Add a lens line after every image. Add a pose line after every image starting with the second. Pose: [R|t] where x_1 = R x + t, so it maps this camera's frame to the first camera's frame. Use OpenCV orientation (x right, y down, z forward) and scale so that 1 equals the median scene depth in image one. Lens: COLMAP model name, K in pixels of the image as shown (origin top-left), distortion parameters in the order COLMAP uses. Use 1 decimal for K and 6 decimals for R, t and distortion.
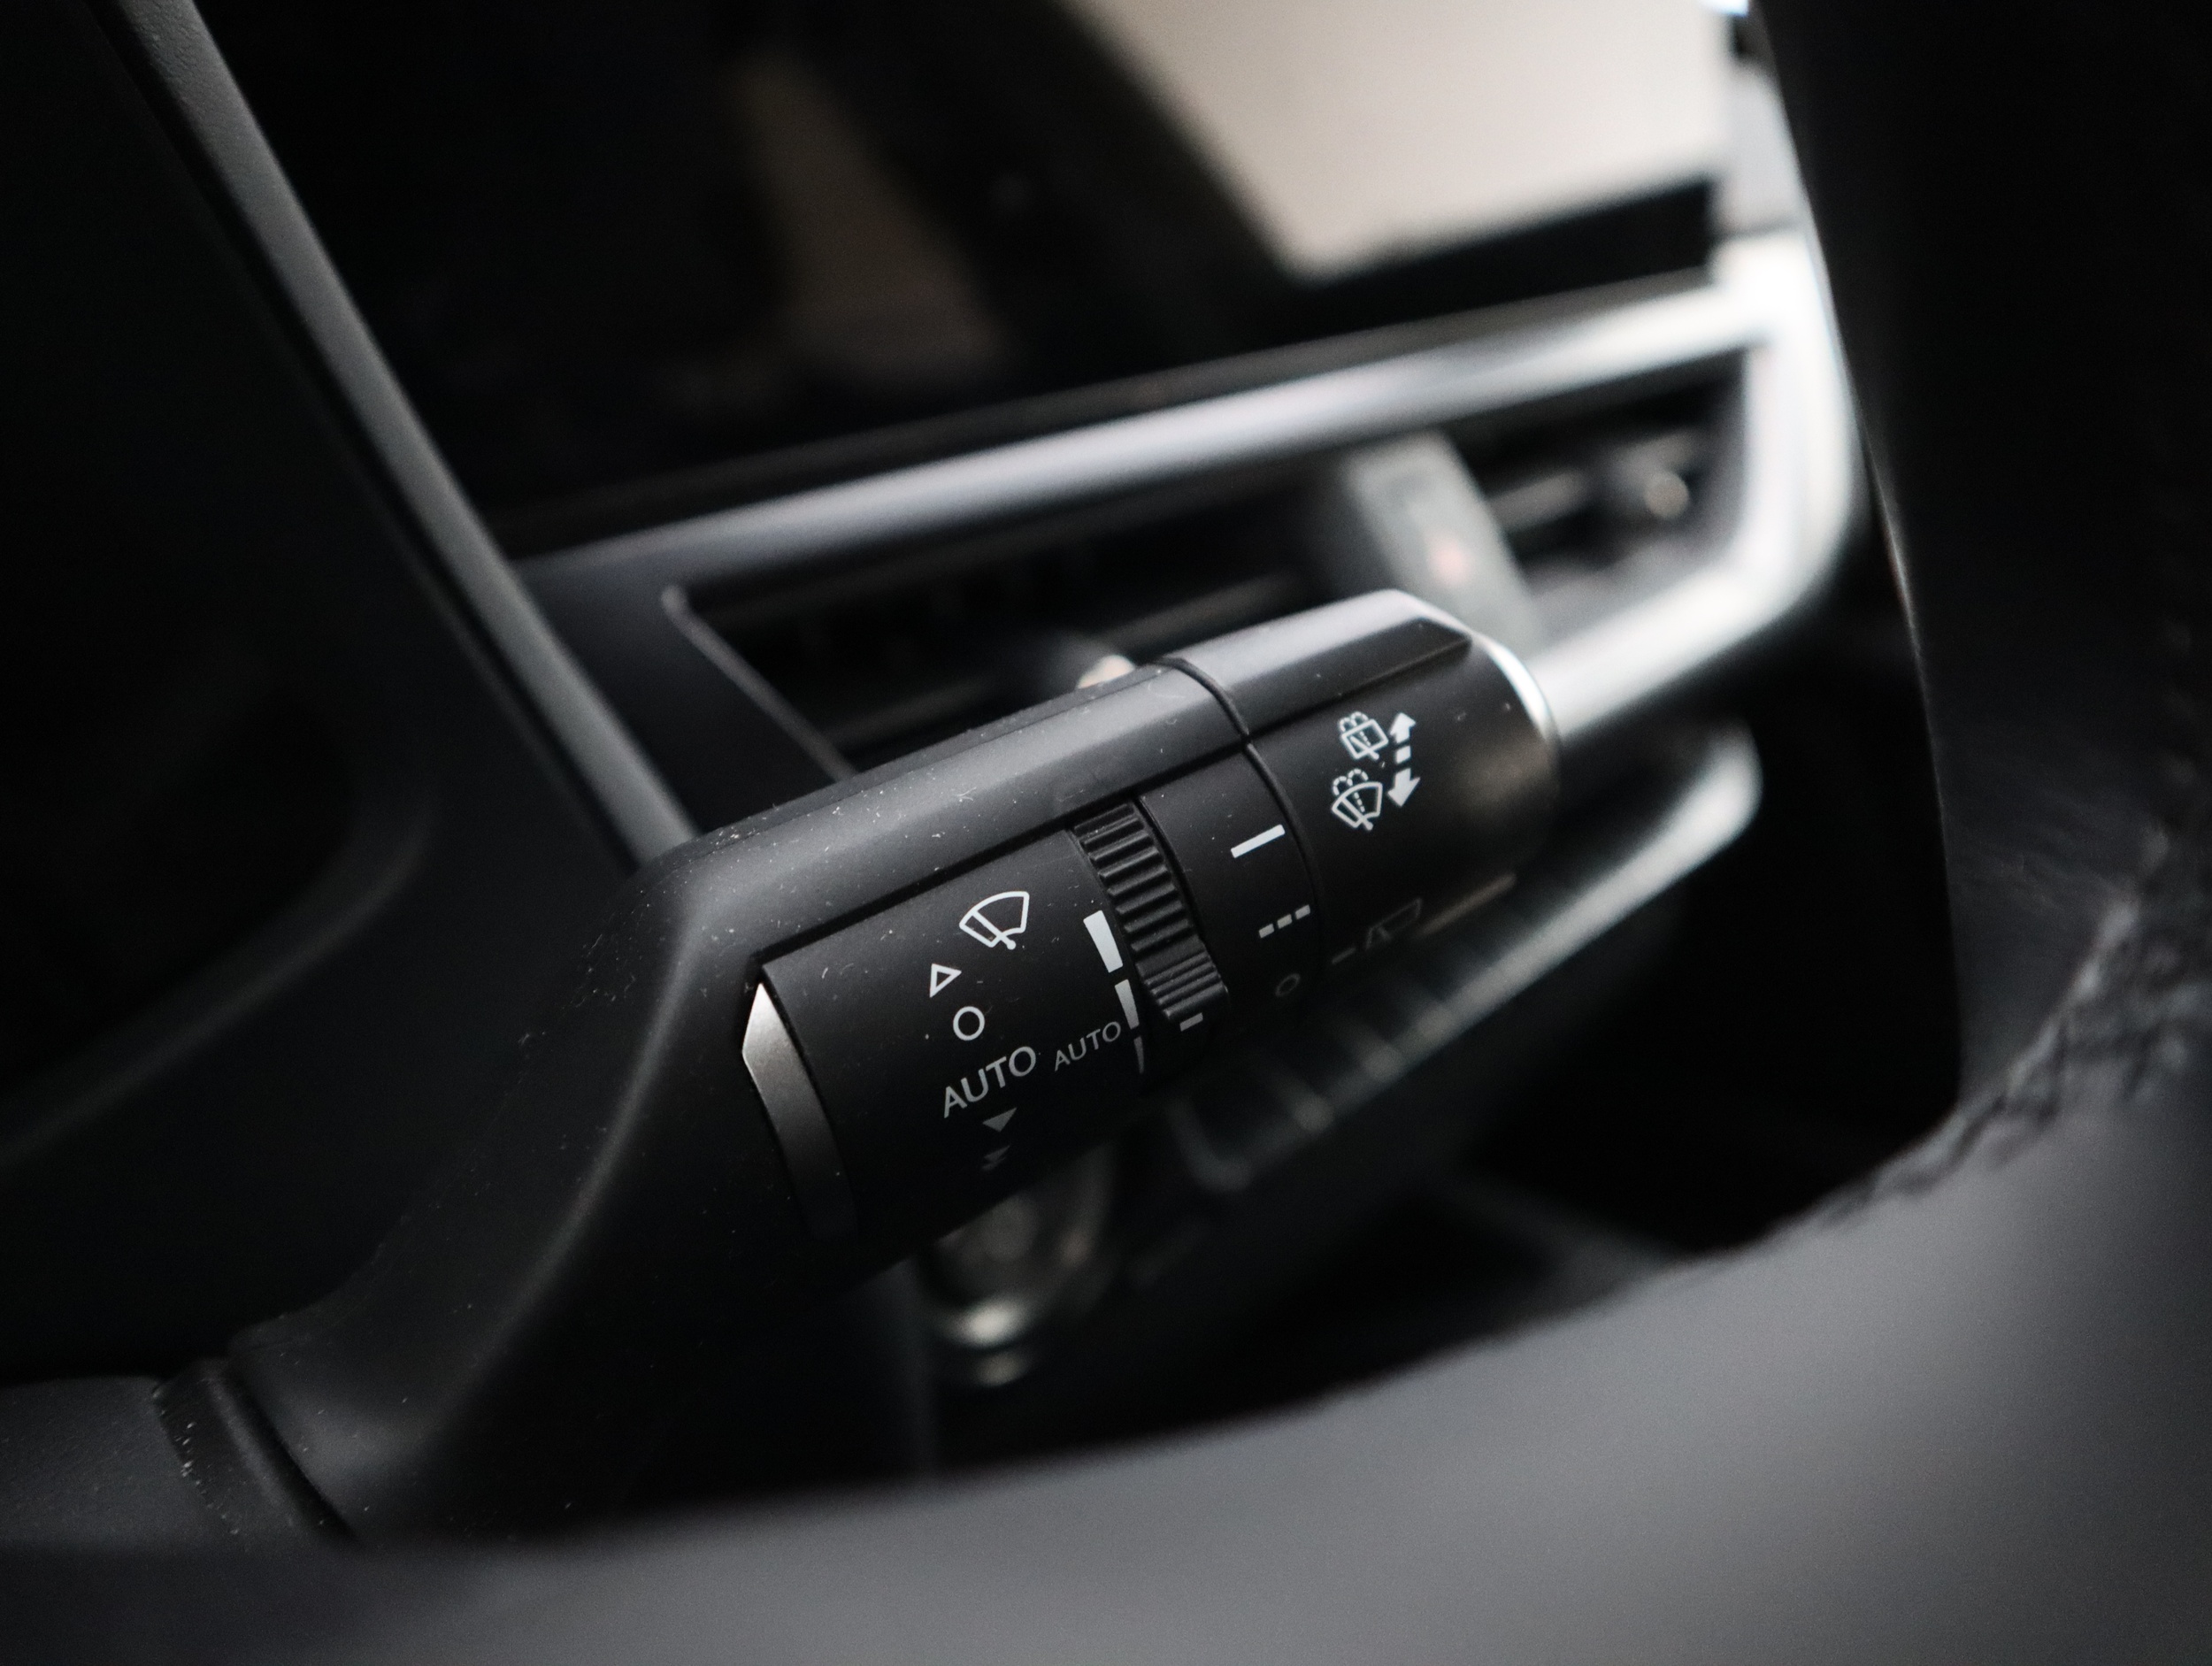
lens RADIAL K [[1586.3, 0, 1106.0], [0, 1586.3, 833.0], [0, 0, 1]] dist [0.000030, 0.000078]
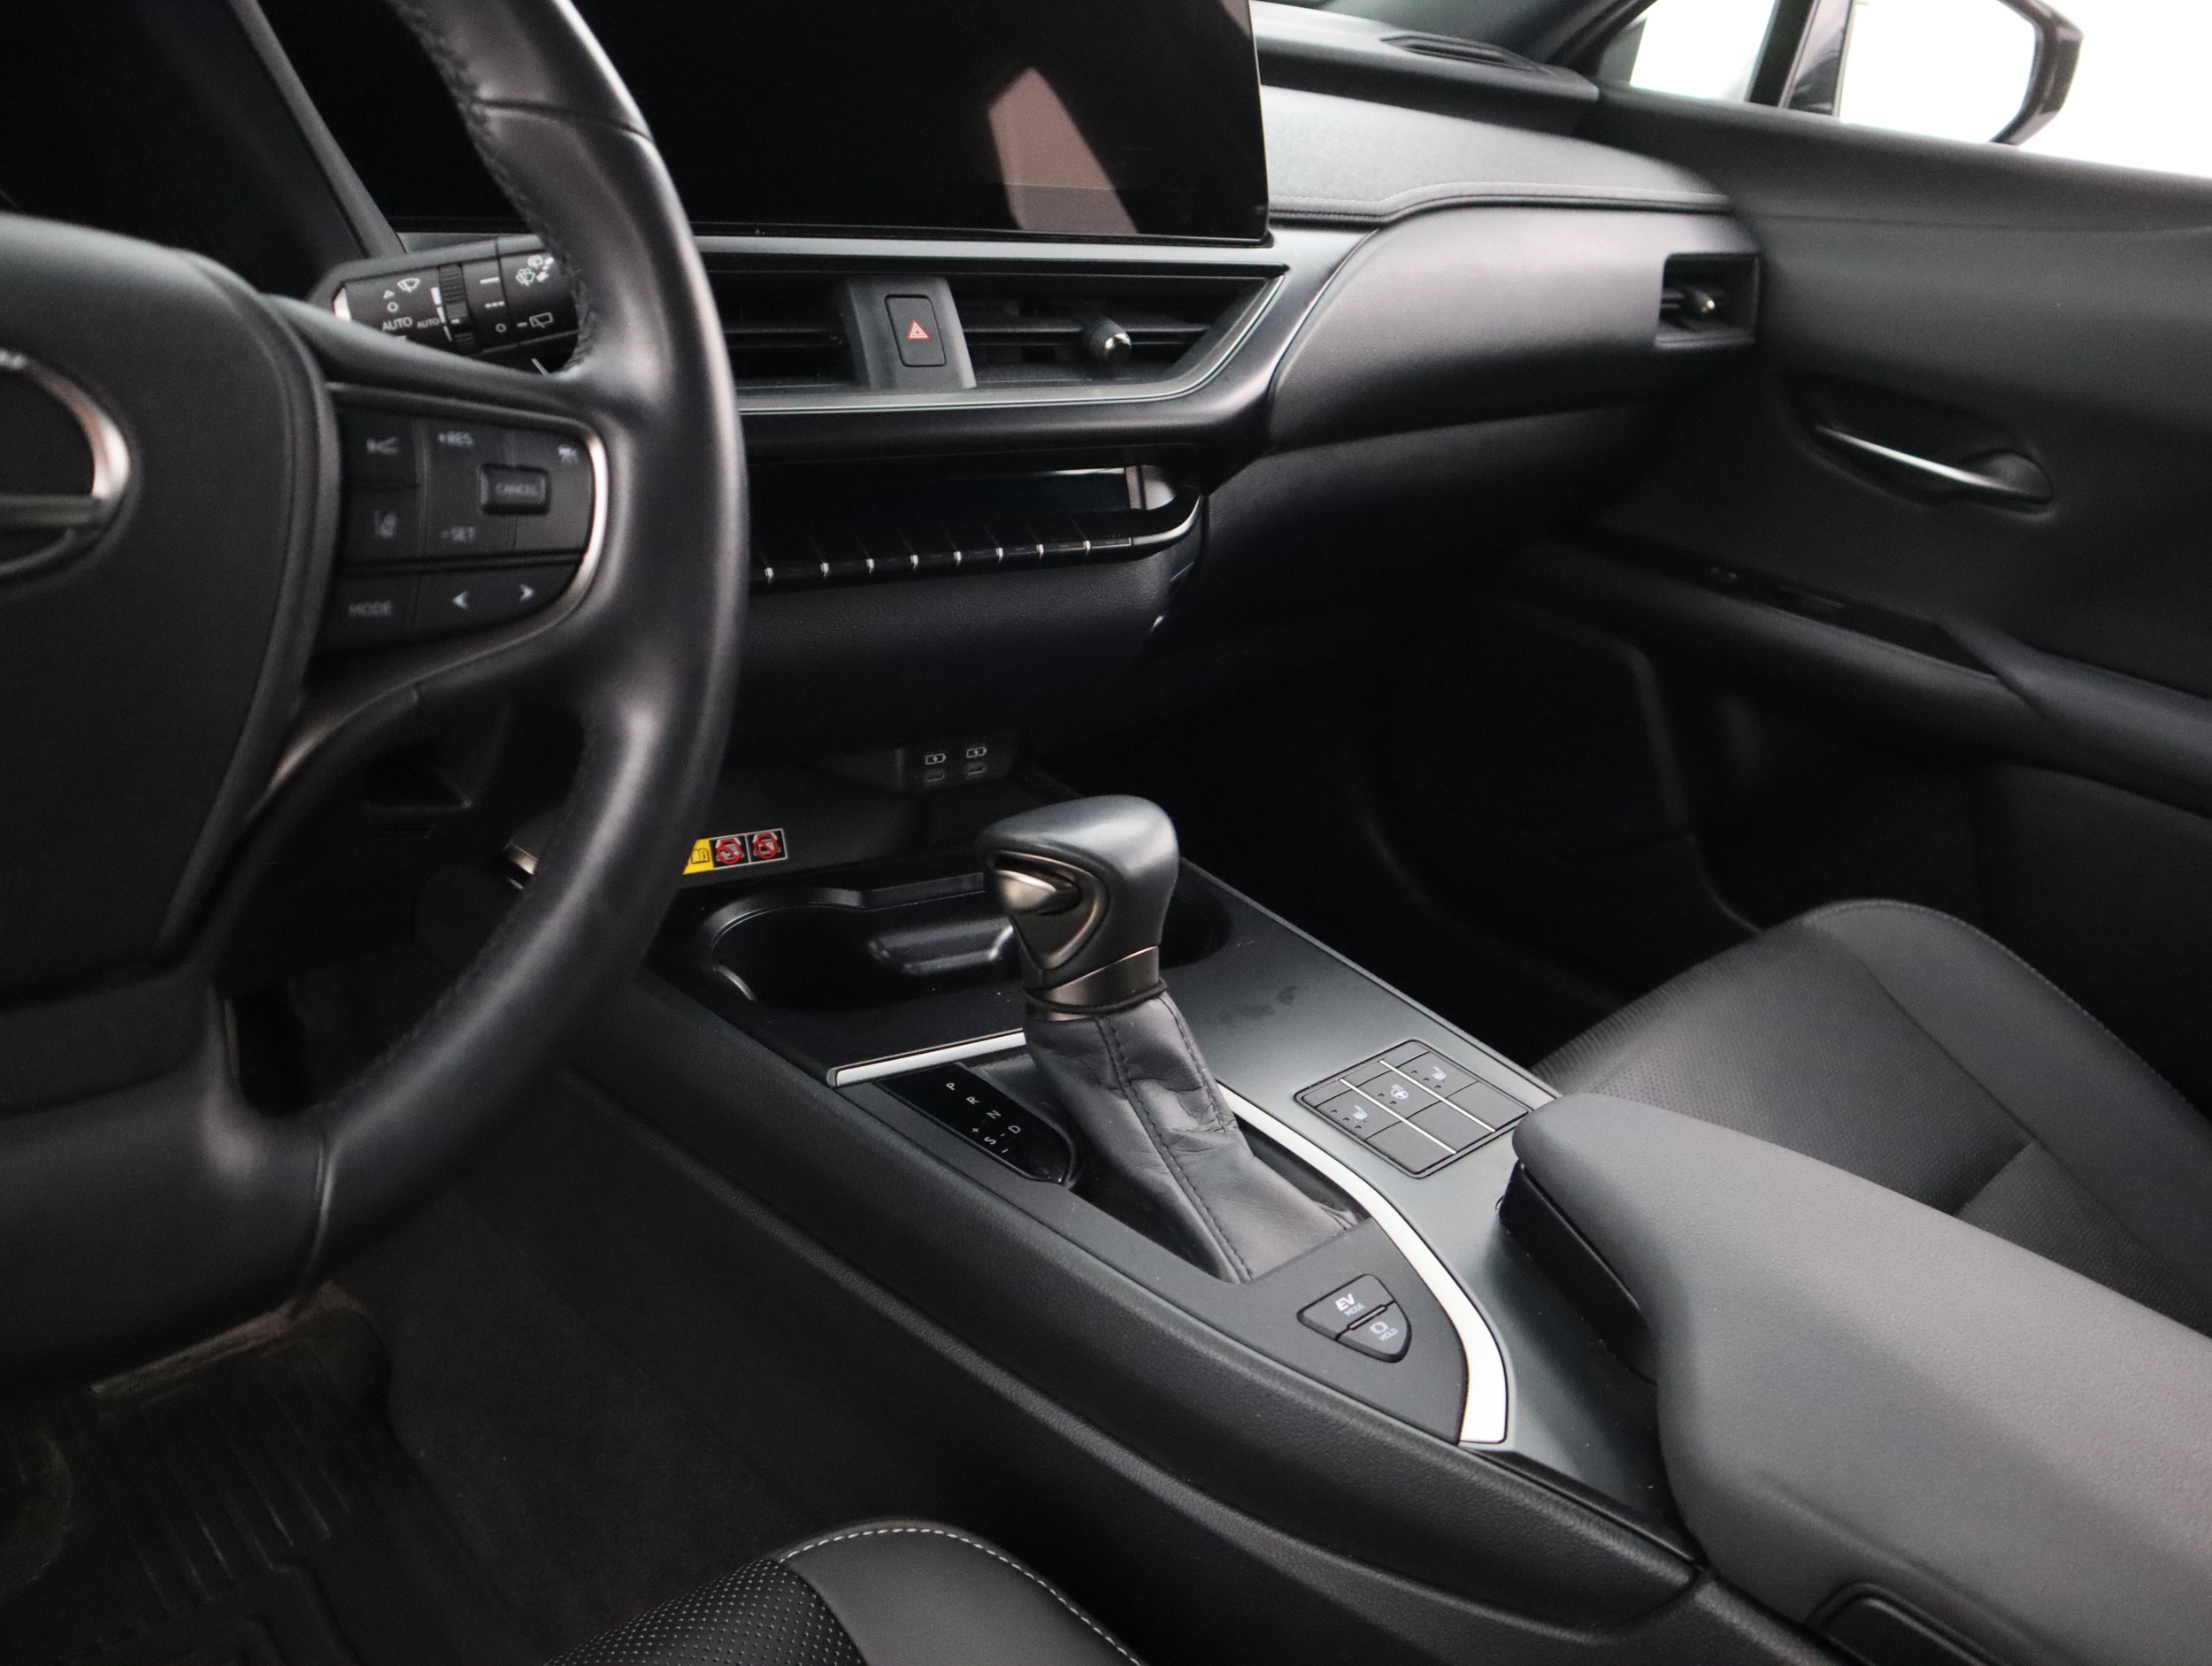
lens RADIAL K [[1742.2, 0, 1106.0], [0, 1742.2, 833.0], [0, 0, 1]] dist [-0.145027, 0.135449]
pose [[0.959406, 0.170965, -0.224303, 2.575266], [-0.177000, 0.984187, -0.006925, 1.041781], [0.219572, 0.046346, 0.974495, -2.436107]]
